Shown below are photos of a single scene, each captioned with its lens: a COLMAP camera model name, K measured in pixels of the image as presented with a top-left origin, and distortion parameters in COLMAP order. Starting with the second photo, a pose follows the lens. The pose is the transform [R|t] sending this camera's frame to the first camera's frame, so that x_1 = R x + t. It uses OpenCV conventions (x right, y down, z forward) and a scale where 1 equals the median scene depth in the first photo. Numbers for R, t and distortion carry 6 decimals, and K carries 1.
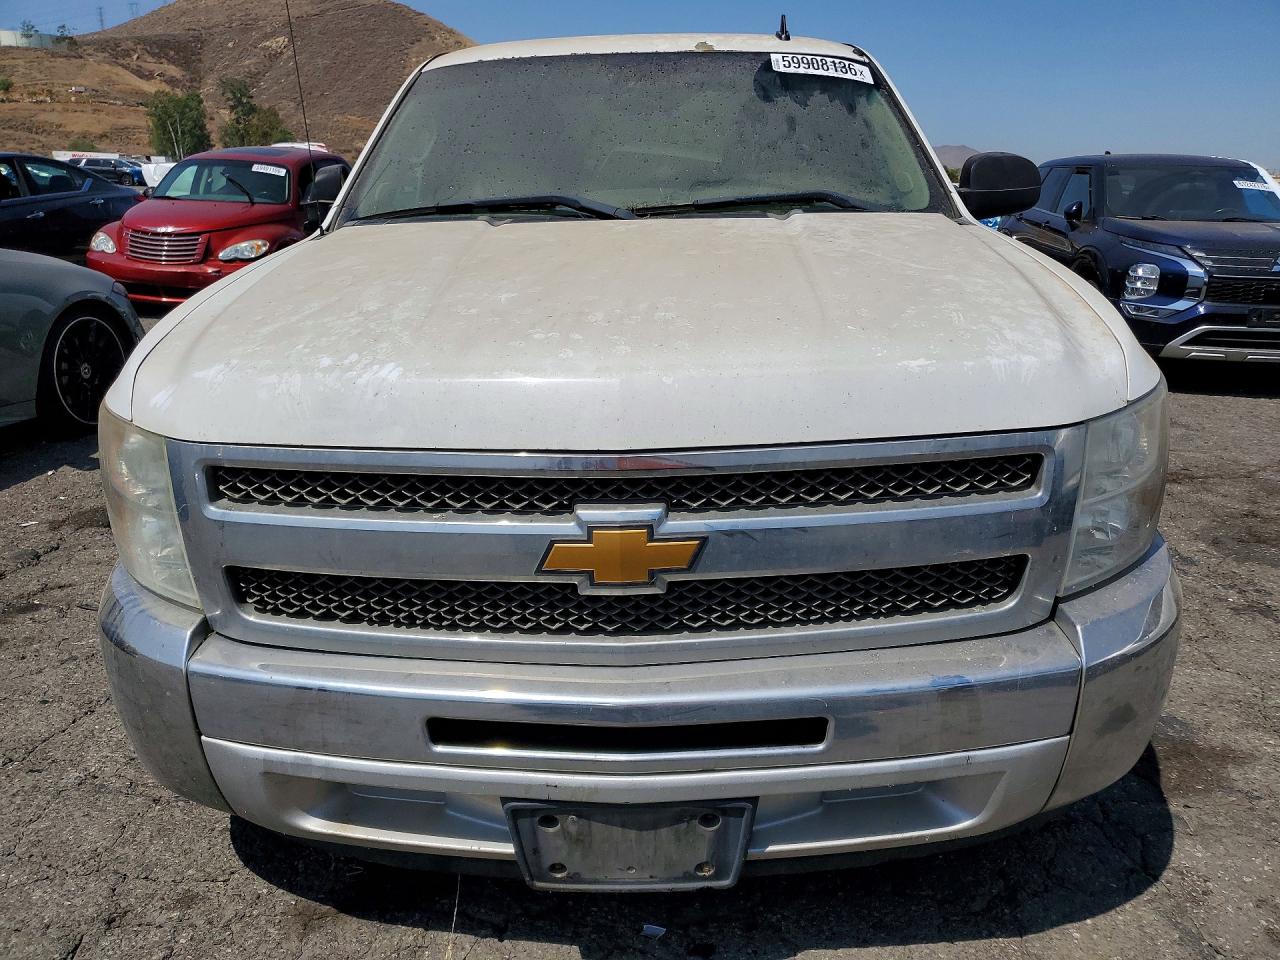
lens RADIAL K [[1008.0, 0, 648.8], [0, 1008.0, 478.1], [0, 0, 1]] dist [0.022497, -0.000288]
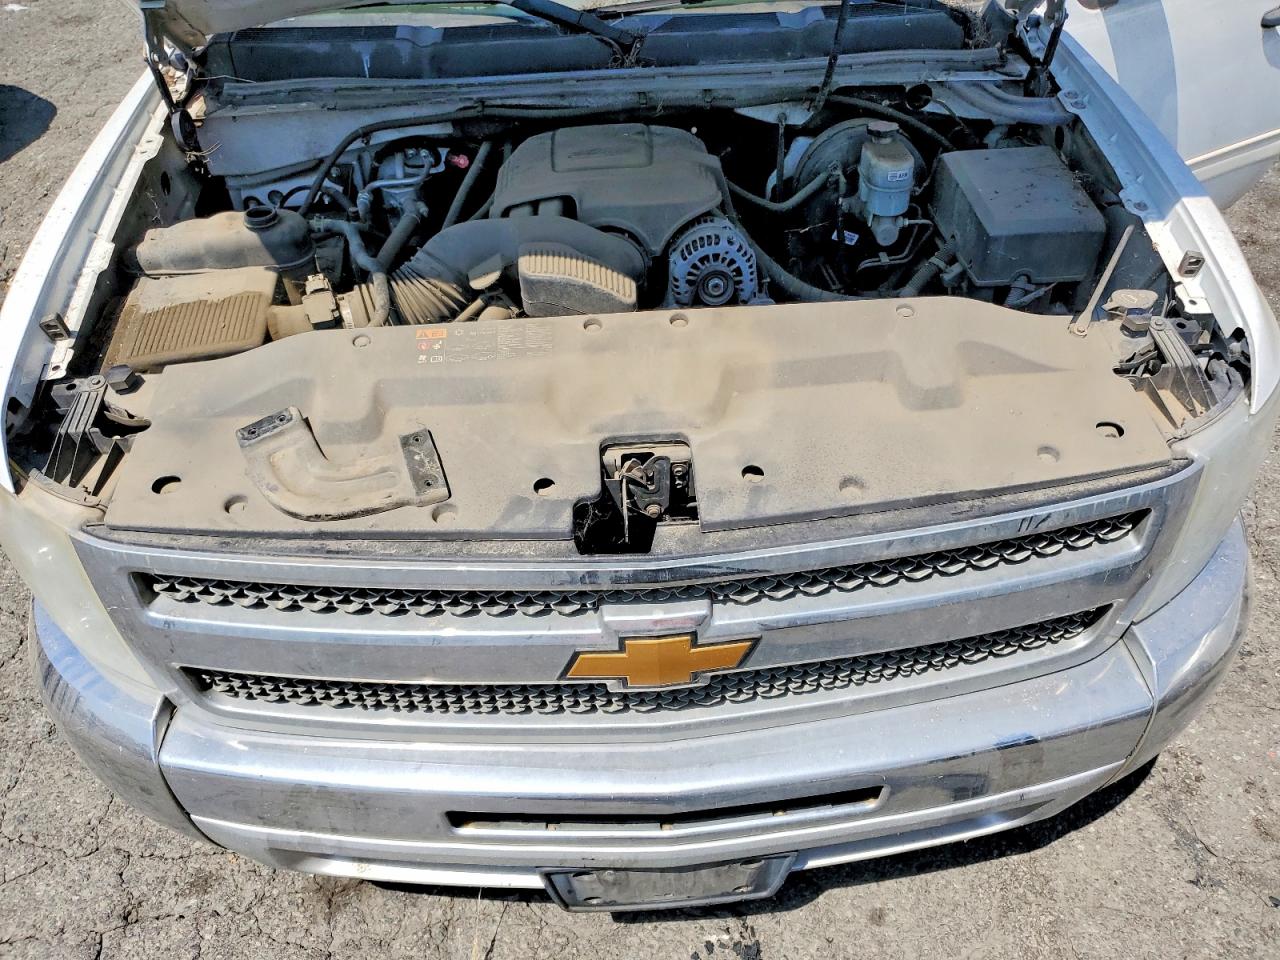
lens RADIAL K [[1008.0, 0, 648.8], [0, 1008.0, 478.1], [0, 0, 1]] dist [0.022497, -0.000288]
pose [[0.996490, -0.057559, 0.060787, -0.064566], [0.029791, 0.922409, 0.385063, -0.321835], [-0.078234, -0.381901, 0.920886, 0.223968]]
